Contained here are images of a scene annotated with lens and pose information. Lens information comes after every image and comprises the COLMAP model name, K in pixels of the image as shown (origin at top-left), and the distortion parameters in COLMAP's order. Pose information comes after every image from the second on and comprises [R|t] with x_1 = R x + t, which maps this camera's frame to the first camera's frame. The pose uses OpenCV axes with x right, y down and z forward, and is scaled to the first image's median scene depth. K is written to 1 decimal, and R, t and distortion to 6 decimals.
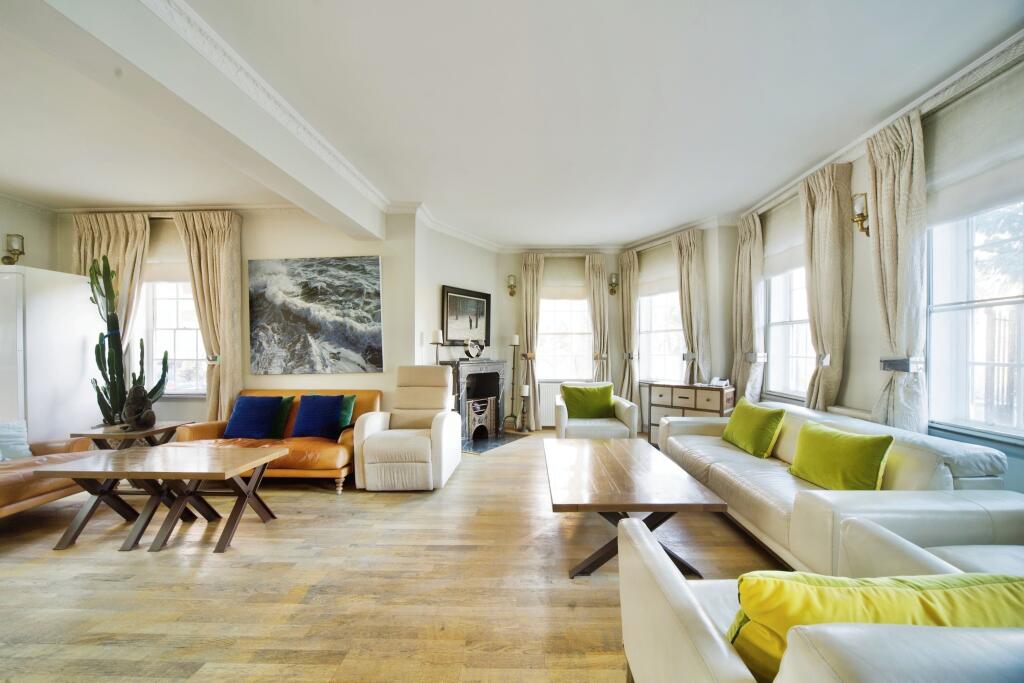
lens RADIAL K [[364.8, 0, 512.0], [0, 364.8, 341.5], [0, 0, 1]] dist [-0.001468, -0.000093]
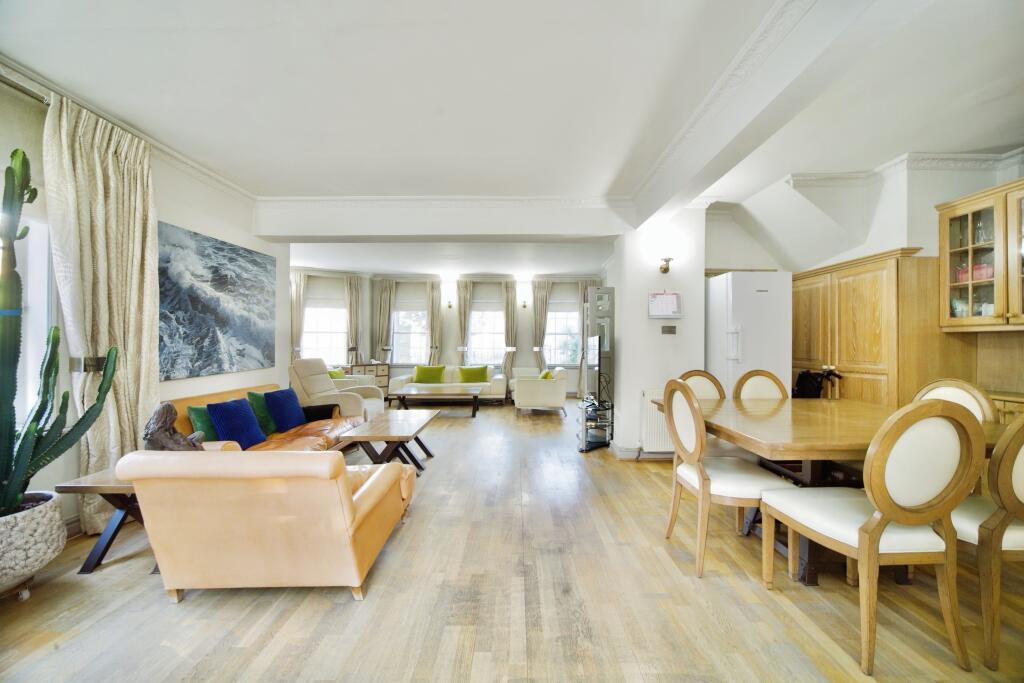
lens RADIAL K [[364.8, 0, 512.0], [0, 364.8, 341.5], [0, 0, 1]] dist [-0.001468, -0.000093]
pose [[-0.002008, 0.008092, 0.999965, -1.419495], [-0.016022, 0.999839, -0.008123, 0.007140], [-0.999870, -0.016038, -0.001878, 0.306659]]
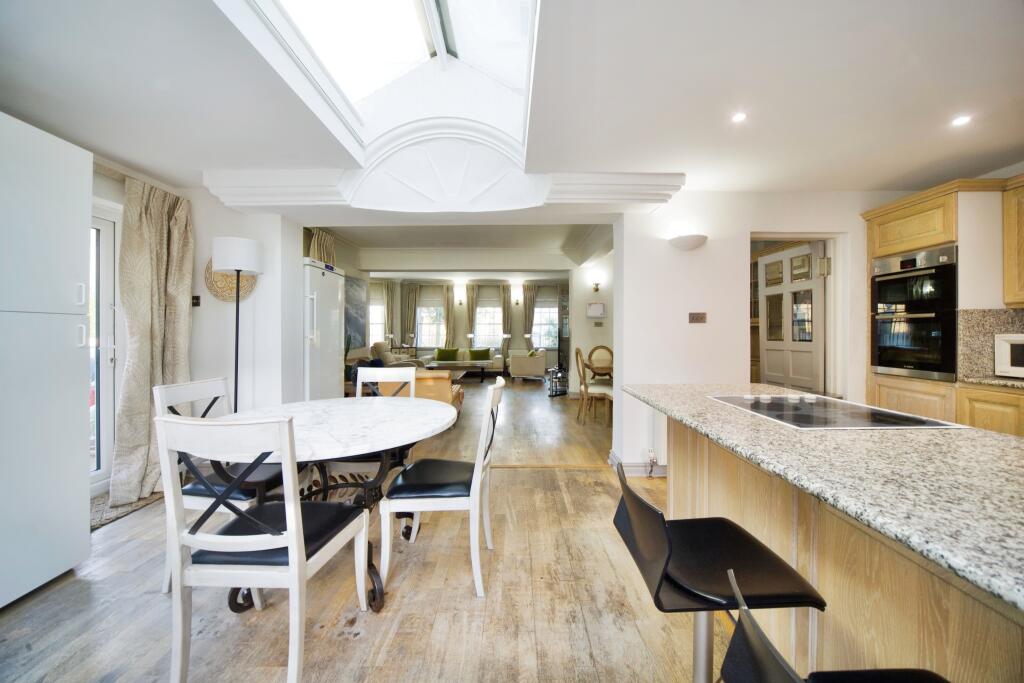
lens RADIAL K [[364.8, 0, 512.0], [0, 364.8, 341.5], [0, 0, 1]] dist [-0.001468, -0.000093]
pose [[-0.015167, -0.026075, 0.999545, -2.137690], [-0.013556, 0.999573, 0.025870, 0.003382], [-0.999793, -0.013157, -0.015514, 0.313616]]
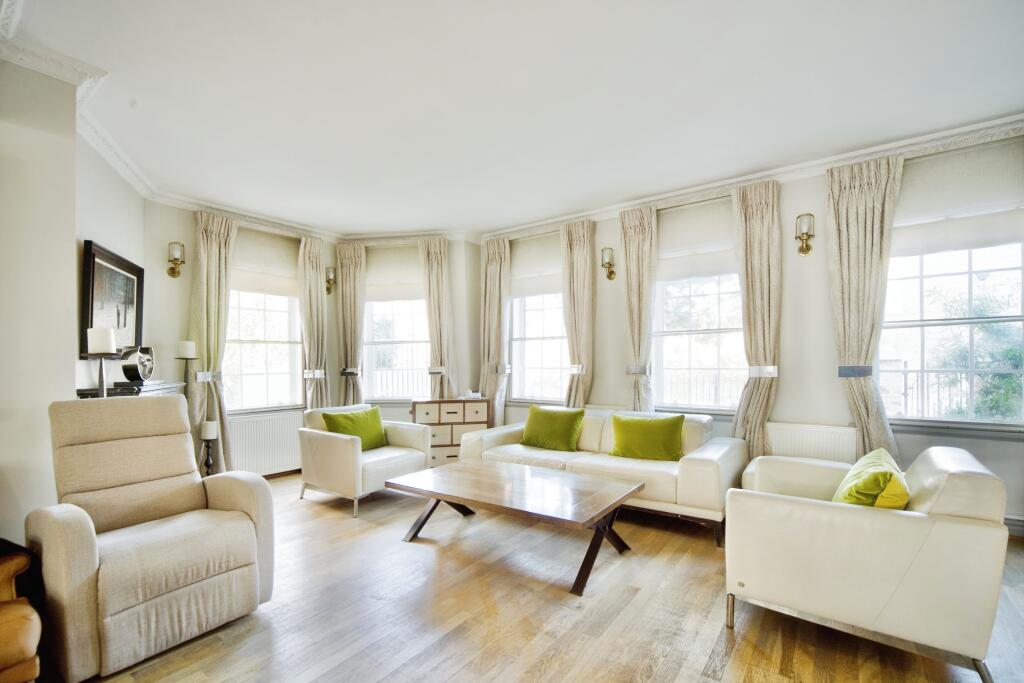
lens RADIAL K [[444.0, 0, 512.0], [0, 444.0, 341.5], [0, 0, 1]] dist [-0.016544, -0.000017]
pose [[0.596737, 0.031922, 0.801802, -0.349977], [-0.005298, 0.999343, -0.035844, 0.007615], [-0.802419, 0.017141, 0.596514, 0.171286]]
